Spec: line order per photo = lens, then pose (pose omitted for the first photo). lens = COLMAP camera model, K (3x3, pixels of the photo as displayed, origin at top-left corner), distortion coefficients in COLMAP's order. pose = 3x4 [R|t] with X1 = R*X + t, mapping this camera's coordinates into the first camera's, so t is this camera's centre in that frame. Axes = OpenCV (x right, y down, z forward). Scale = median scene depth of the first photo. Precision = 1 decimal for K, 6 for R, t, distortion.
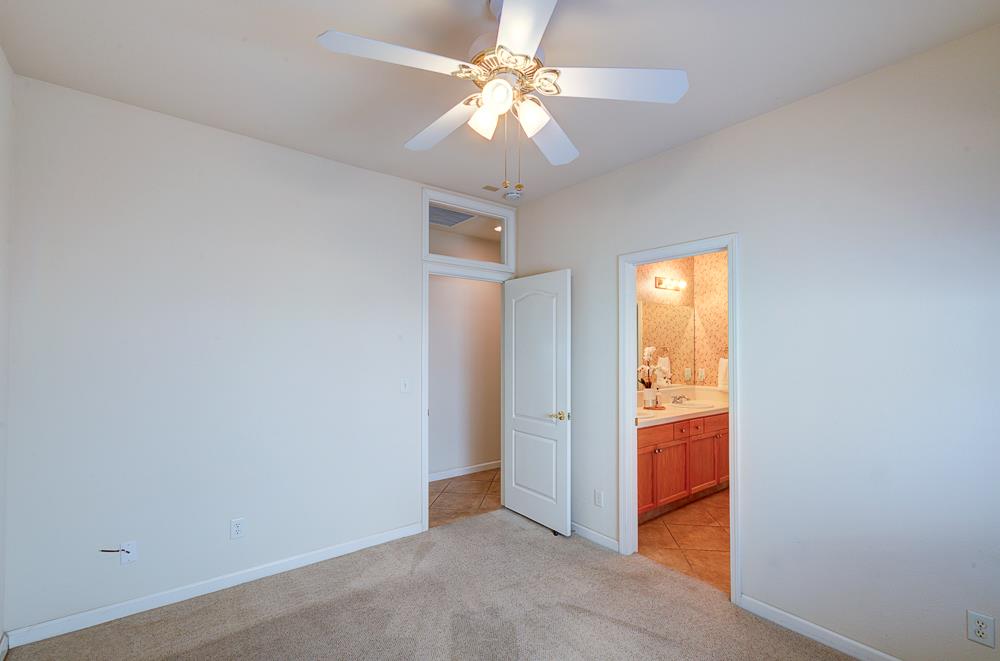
lens RADIAL K [[438.8, 0, 498.8], [0, 438.8, 337.6], [0, 0, 1]] dist [0.009927, -0.000398]
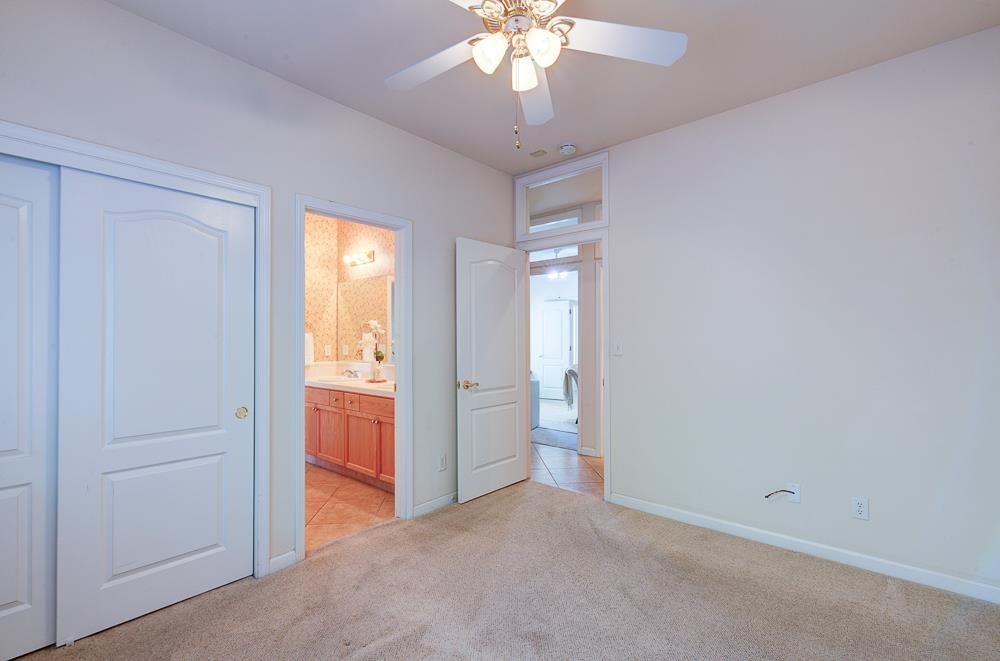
lens RADIAL K [[438.8, 0, 500.9], [0, 438.8, 331.4], [0, 0, 1]] dist [0.009927, -0.000398]
pose [[0.189486, -0.016941, -0.981737, 1.494008], [0.027491, 0.999551, -0.011942, 0.069528], [0.981498, -0.024726, 0.189867, 1.165983]]
